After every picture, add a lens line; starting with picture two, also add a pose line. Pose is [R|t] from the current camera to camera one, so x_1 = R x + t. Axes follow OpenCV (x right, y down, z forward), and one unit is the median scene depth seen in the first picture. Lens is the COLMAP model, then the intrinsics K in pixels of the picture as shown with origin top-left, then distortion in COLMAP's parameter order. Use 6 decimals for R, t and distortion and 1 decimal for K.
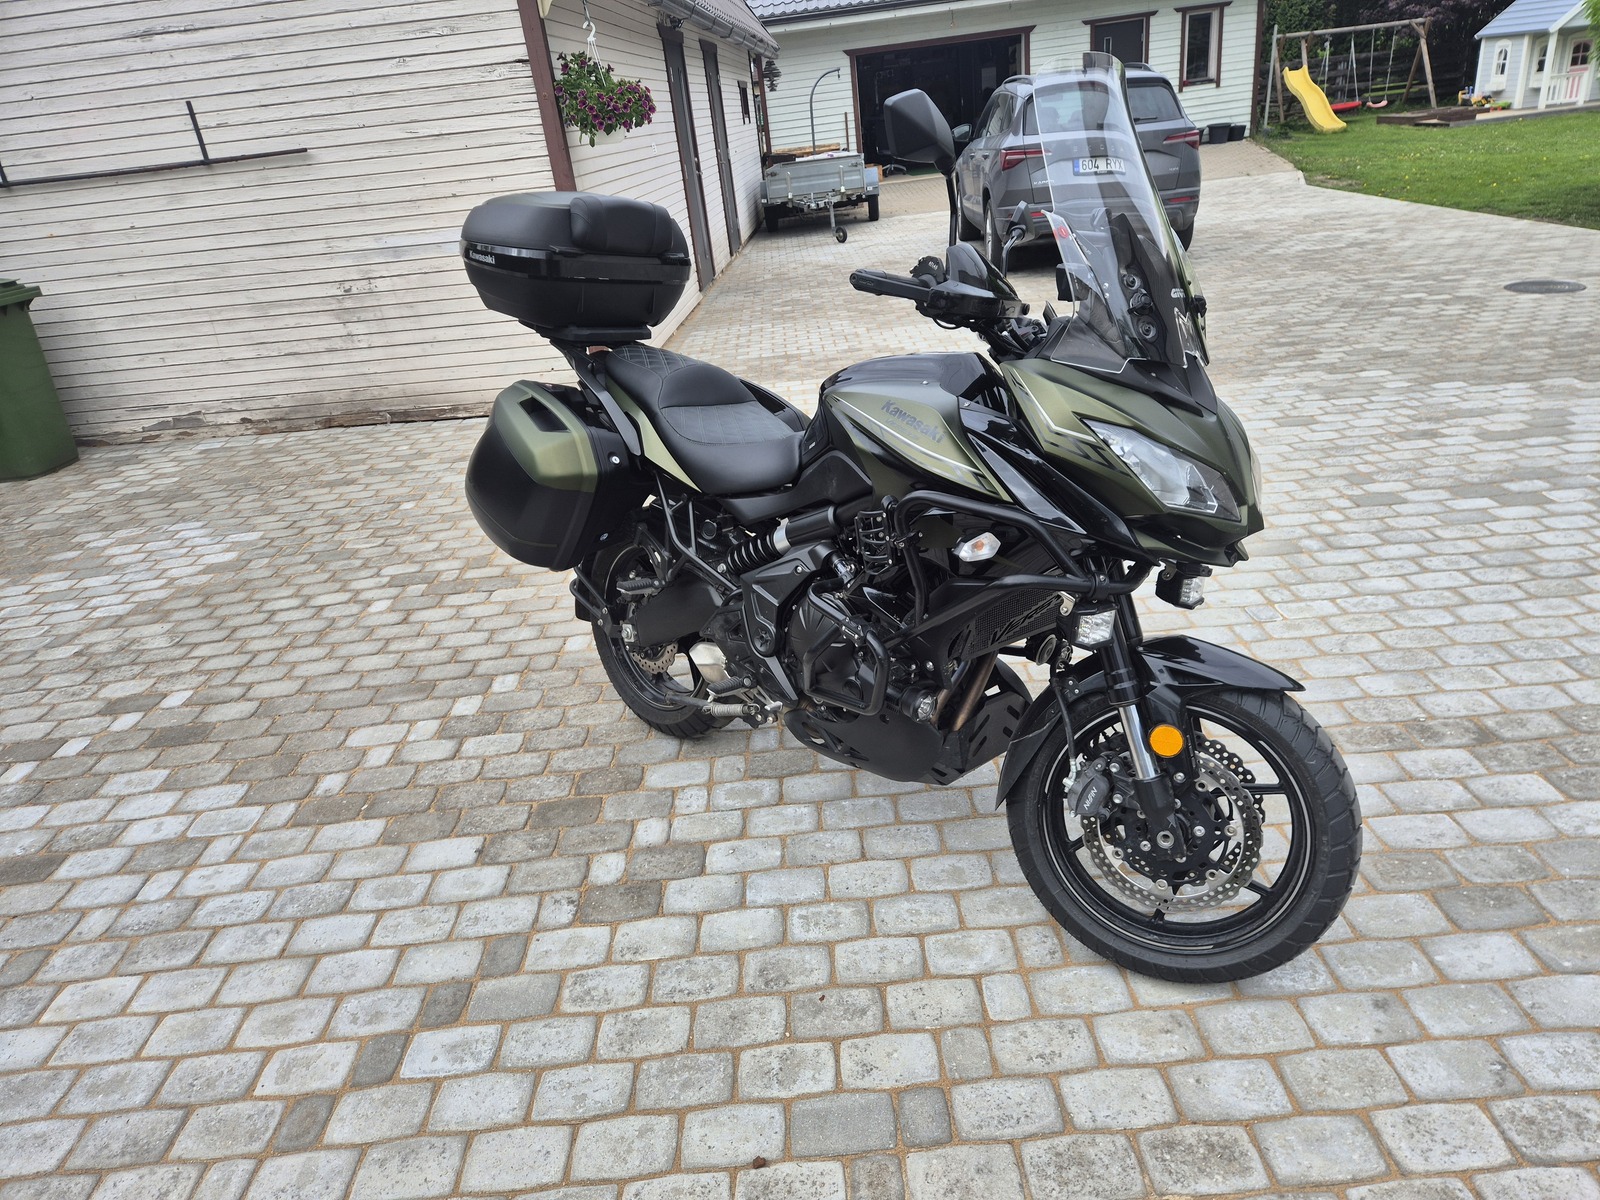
lens RADIAL K [[1063.6, 0, 810.6], [0, 1063.6, 596.5], [0, 0, 1]] dist [0.063477, -0.046392]
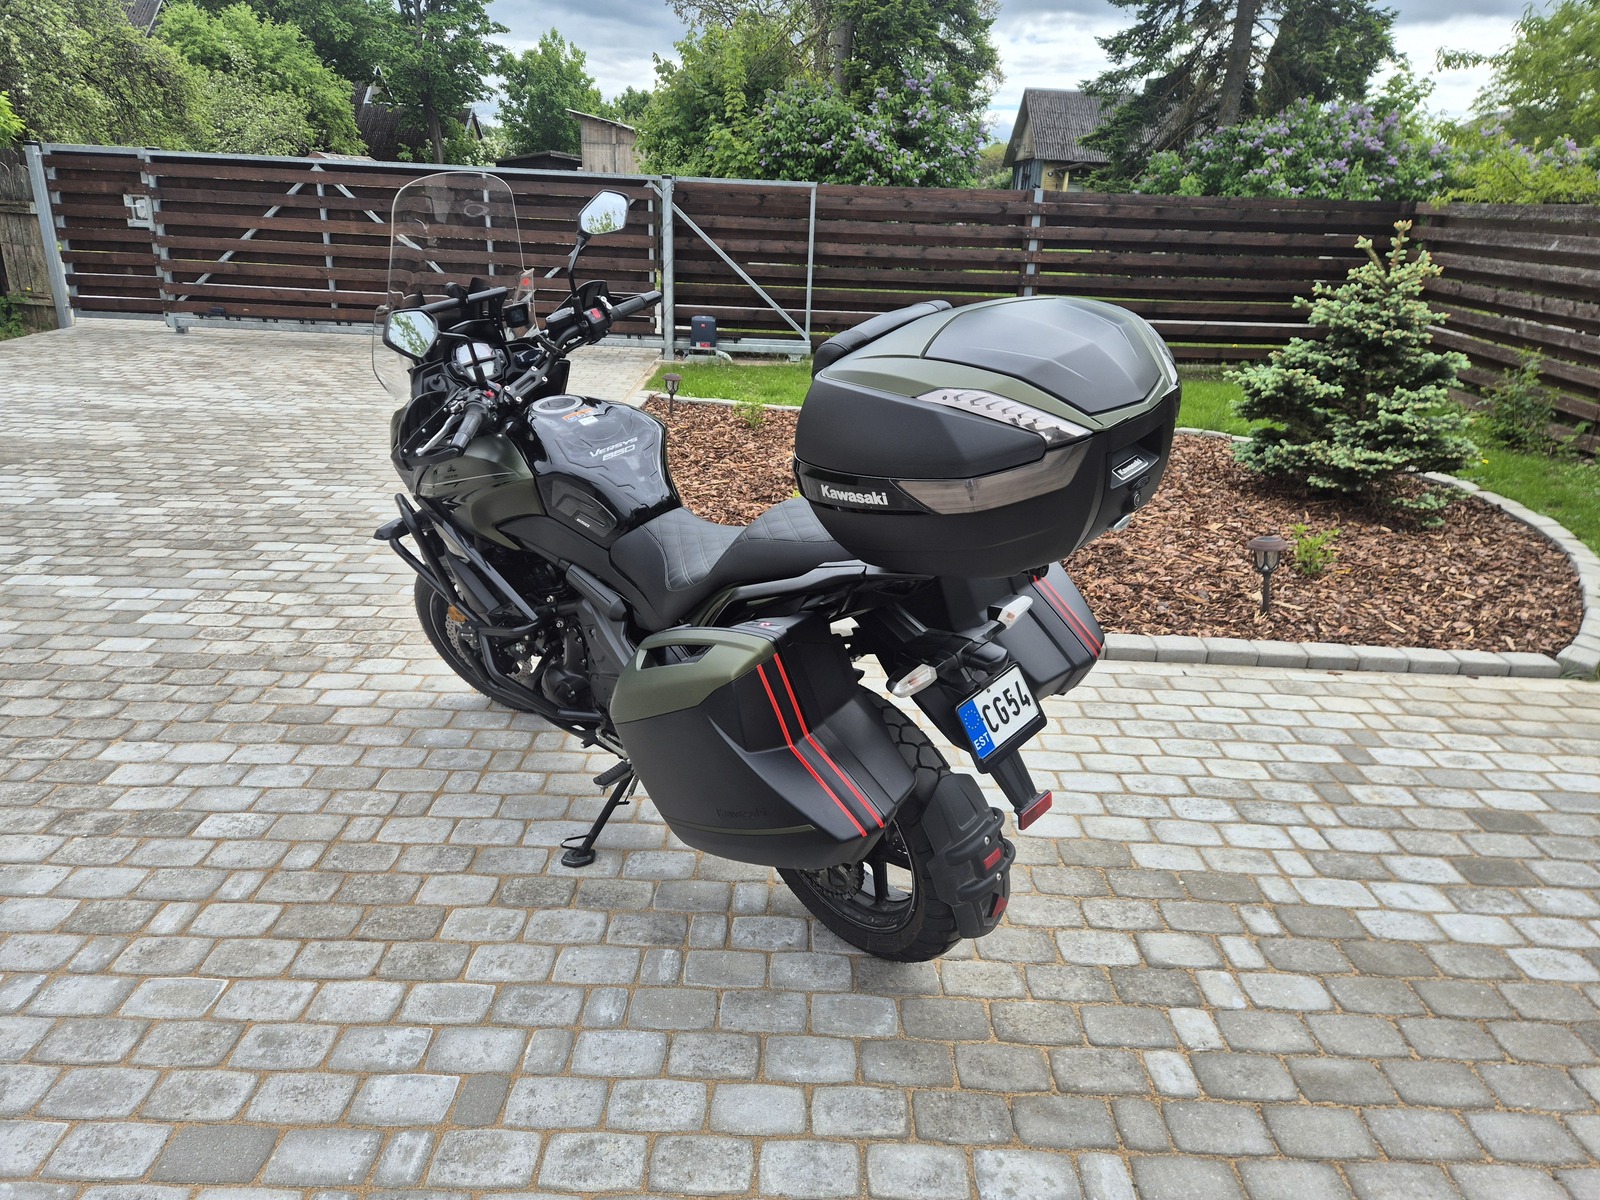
lens RADIAL K [[1063.6, 0, 795.5], [0, 1063.6, 594.5], [0, 0, 1]] dist [0.063477, -0.046392]
pose [[-0.996865, 0.049657, 0.061603, -0.147509], [0.078583, 0.712275, 0.697488, -0.652039], [-0.009243, 0.700142, -0.713944, 1.472870]]
